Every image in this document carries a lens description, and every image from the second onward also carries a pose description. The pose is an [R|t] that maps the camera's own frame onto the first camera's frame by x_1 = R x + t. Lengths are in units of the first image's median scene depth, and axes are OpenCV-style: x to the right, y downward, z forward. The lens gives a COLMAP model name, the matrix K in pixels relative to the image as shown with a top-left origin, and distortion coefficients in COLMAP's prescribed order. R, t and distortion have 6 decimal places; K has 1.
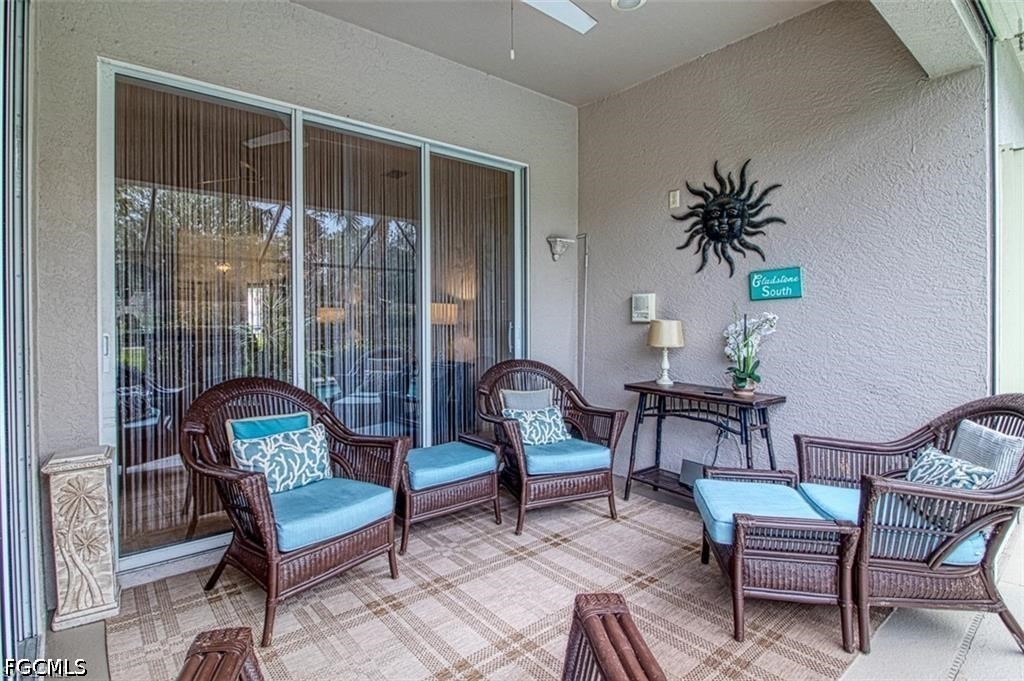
lens RADIAL K [[530.2, 0, 513.4], [0, 530.2, 323.0], [0, 0, 1]] dist [-0.000594, -0.000410]
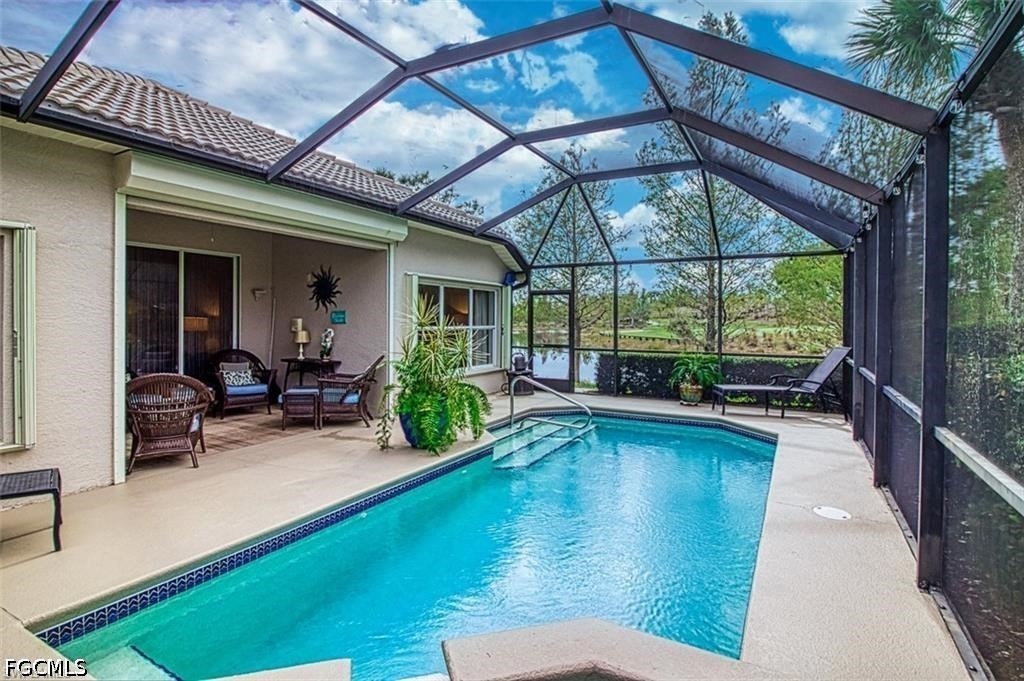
lens RADIAL K [[530.2, 0, 513.4], [0, 530.2, 323.0], [0, 0, 1]] dist [-0.000594, -0.000410]
pose [[0.940215, 0.006645, 0.340516, 0.367944], [-0.007755, 0.999968, 0.001898, -0.051543], [-0.340493, -0.004425, 0.940237, -1.474823]]
